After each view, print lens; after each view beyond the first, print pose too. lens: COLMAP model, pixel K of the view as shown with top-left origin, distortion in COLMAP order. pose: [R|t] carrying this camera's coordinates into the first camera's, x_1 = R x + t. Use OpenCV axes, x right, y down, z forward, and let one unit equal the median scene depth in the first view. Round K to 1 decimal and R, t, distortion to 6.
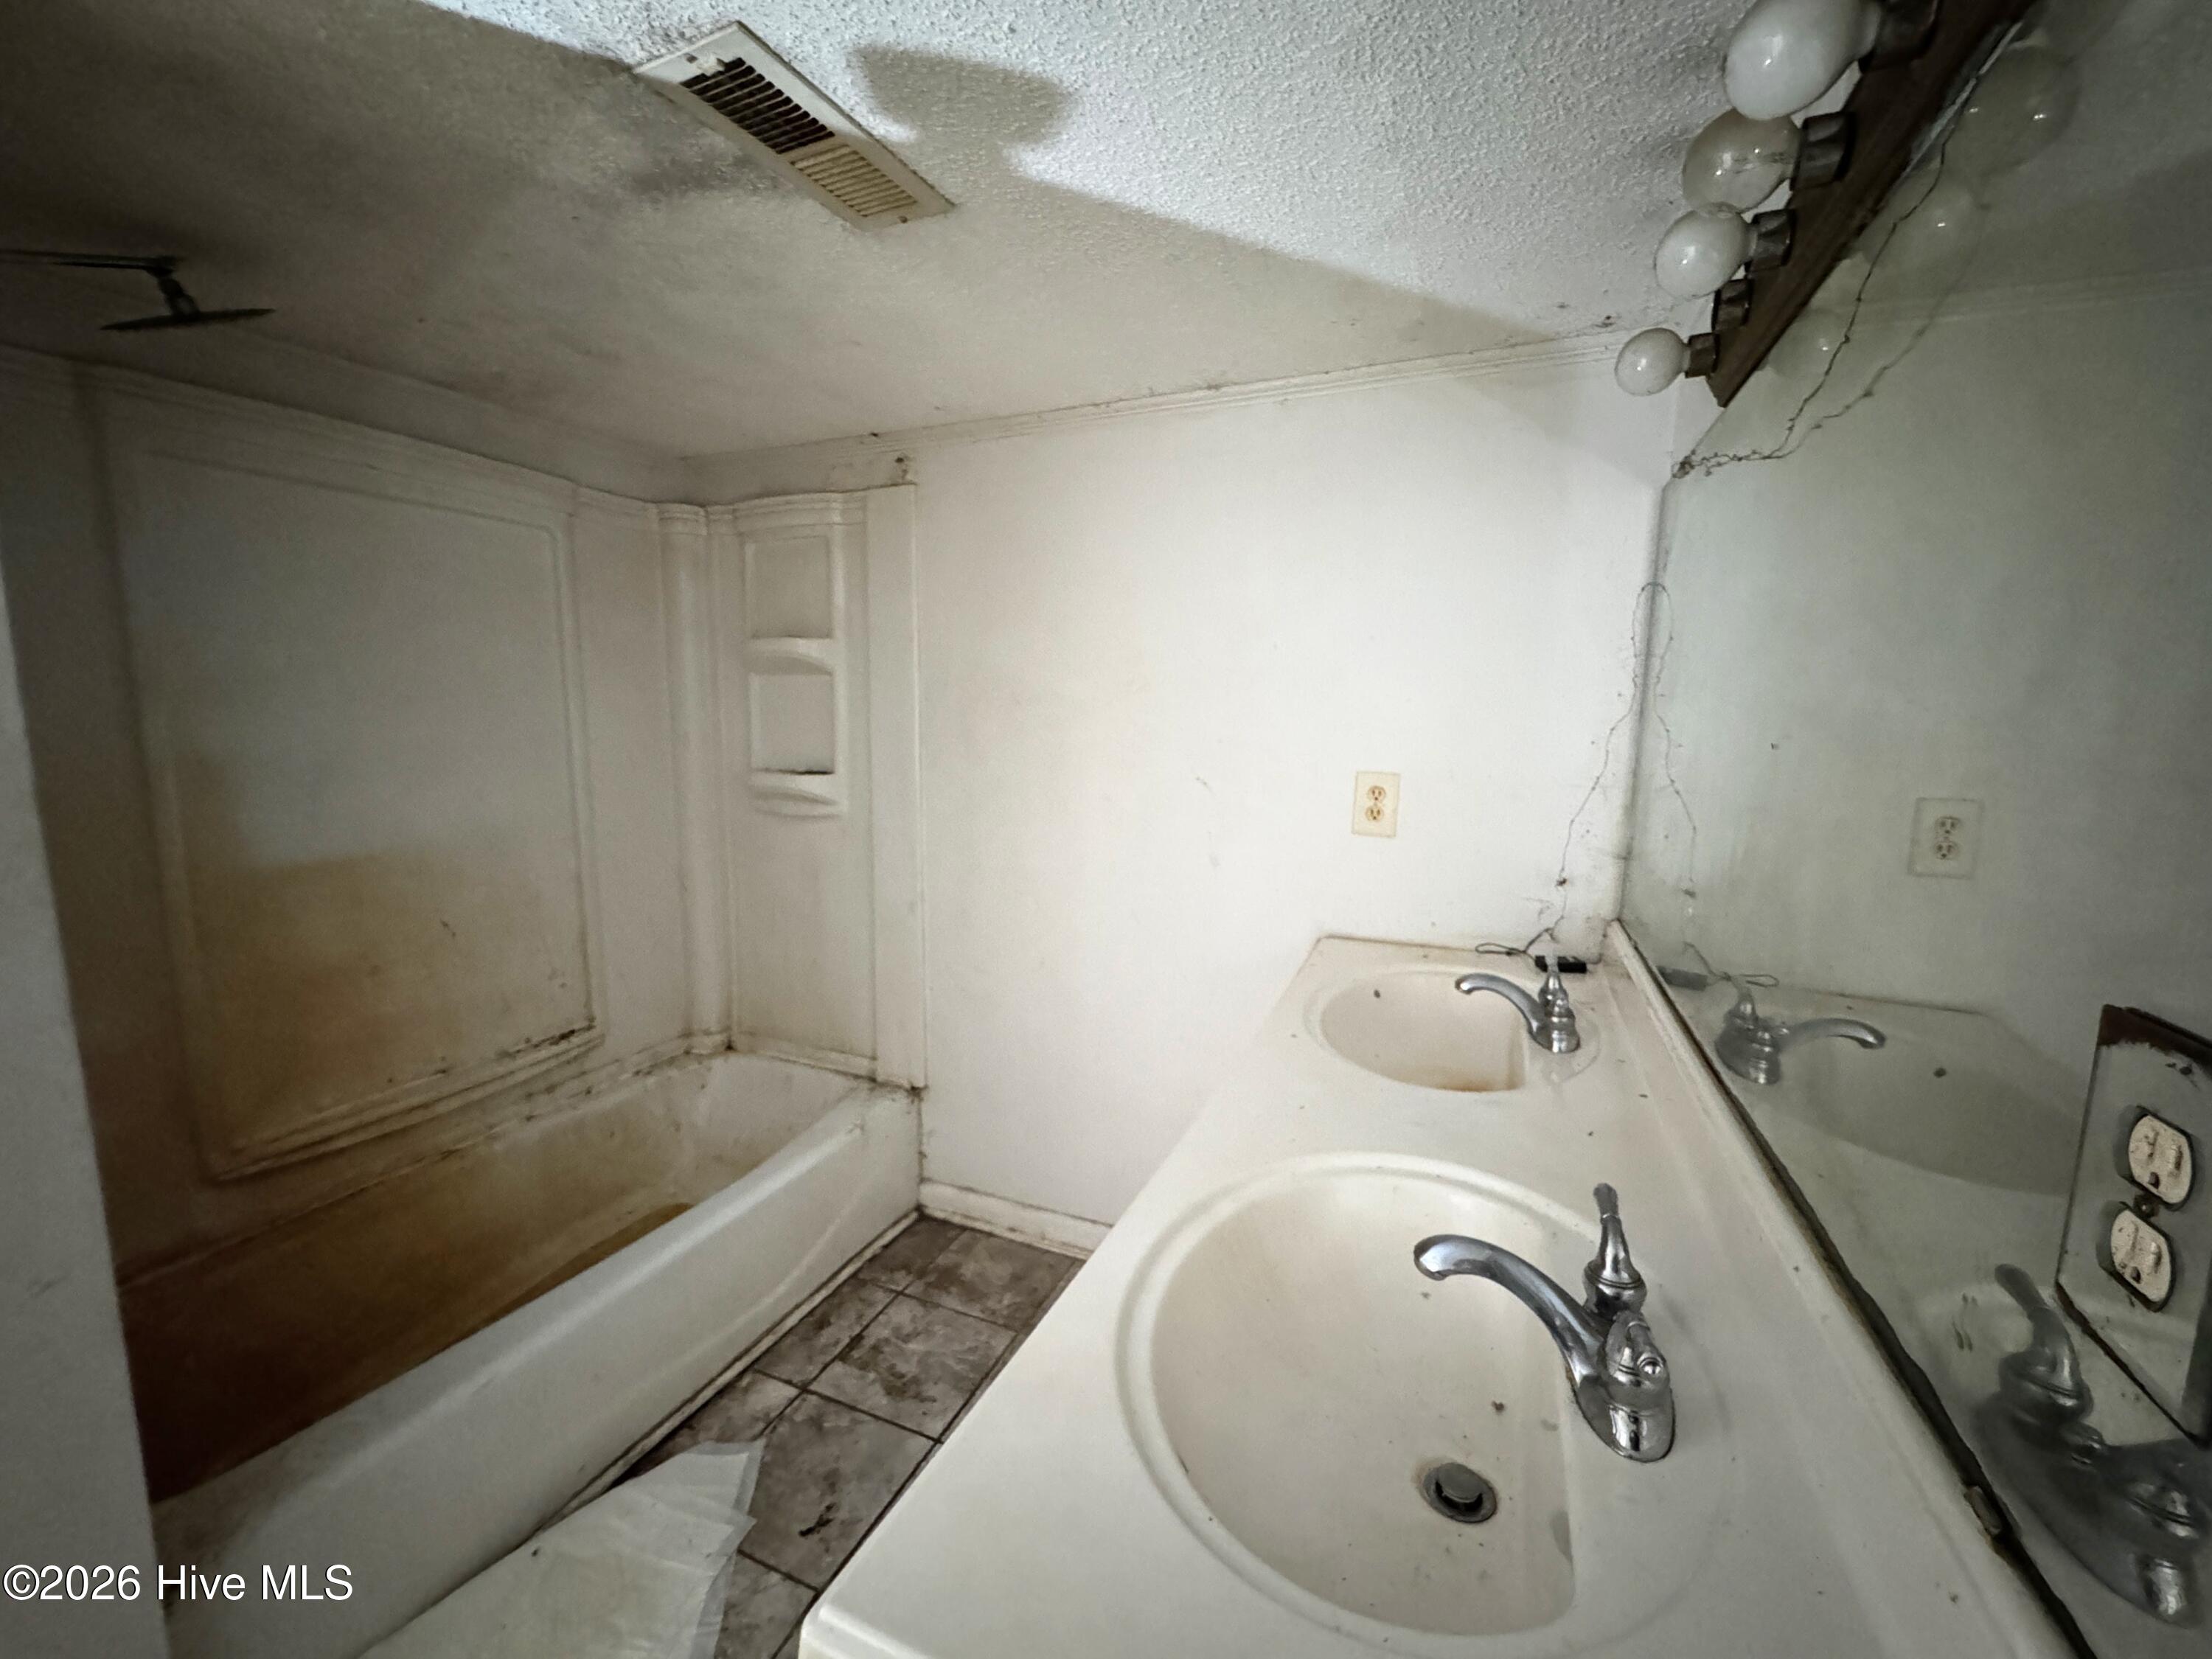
lens RADIAL K [[885.6, 0, 1105.1], [0, 885.6, 827.4], [0, 0, 1]] dist [-0.003702, 0.000432]
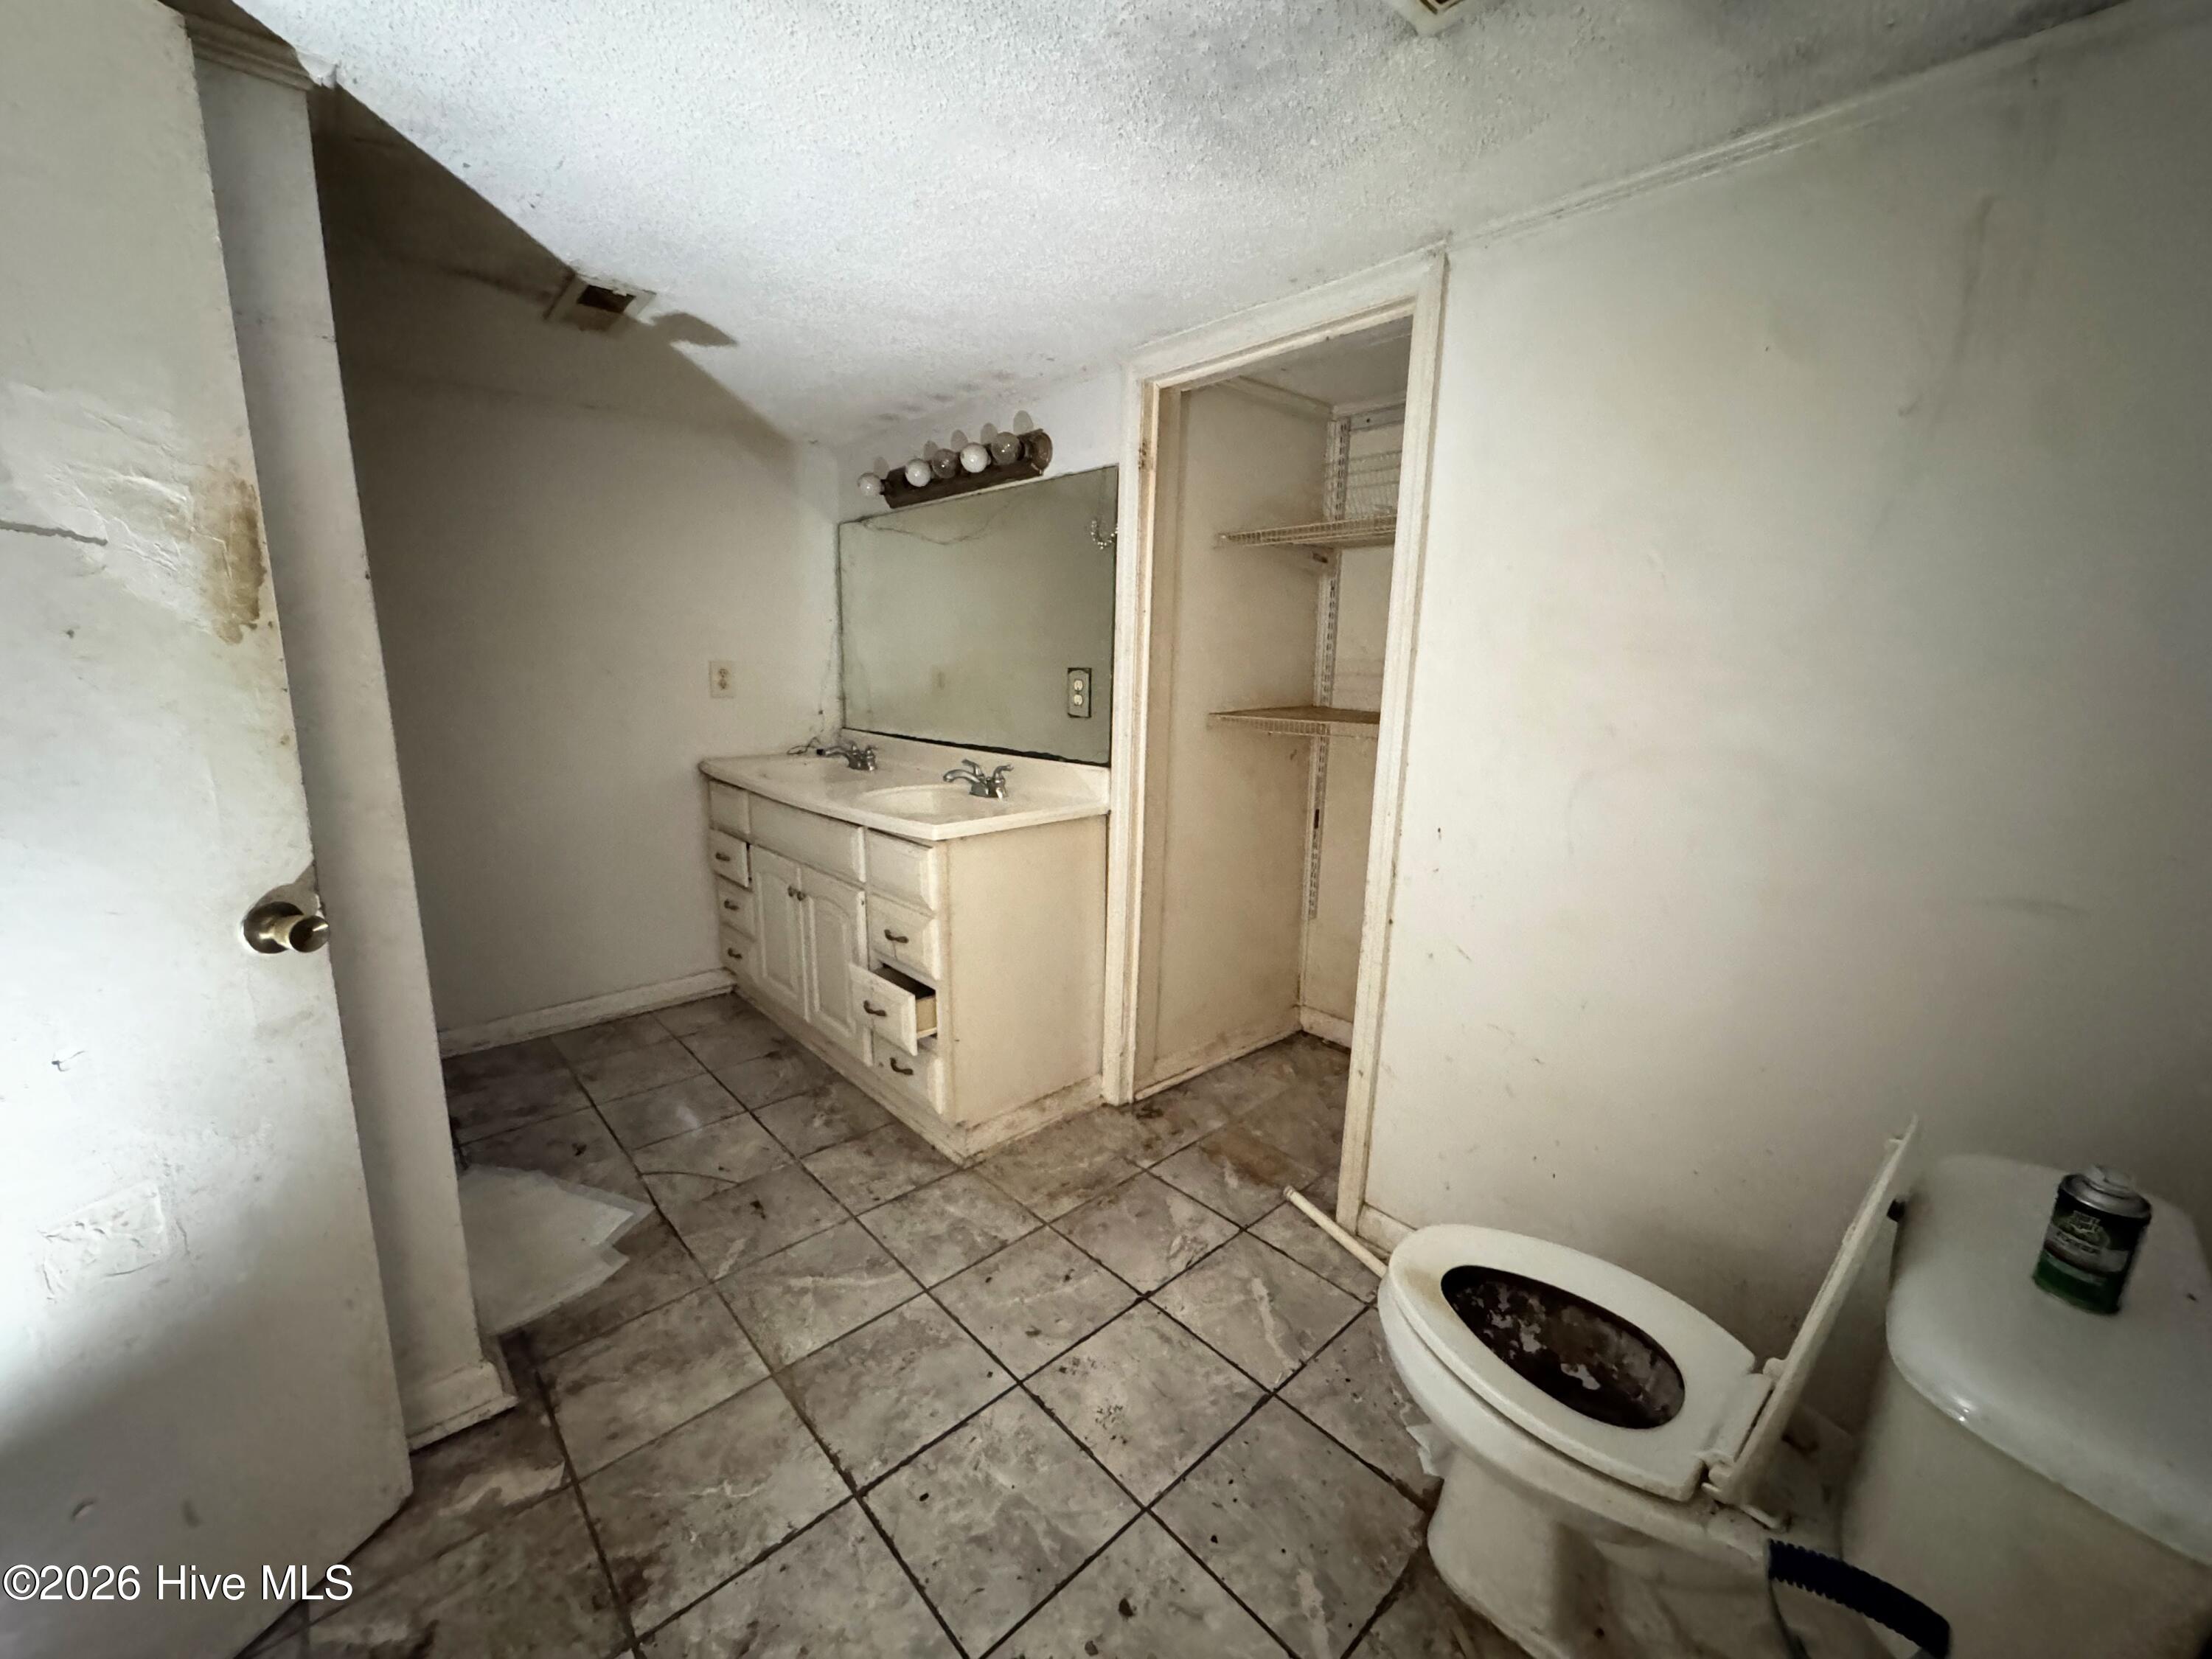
lens RADIAL K [[885.6, 0, 1105.1], [0, 885.6, 827.4], [0, 0, 1]] dist [-0.003702, 0.000432]
pose [[0.418420, -0.173975, 0.891436, -1.085862], [0.105593, 0.984145, 0.142506, 0.101019], [-0.902095, 0.034502, 0.430157, -0.463879]]
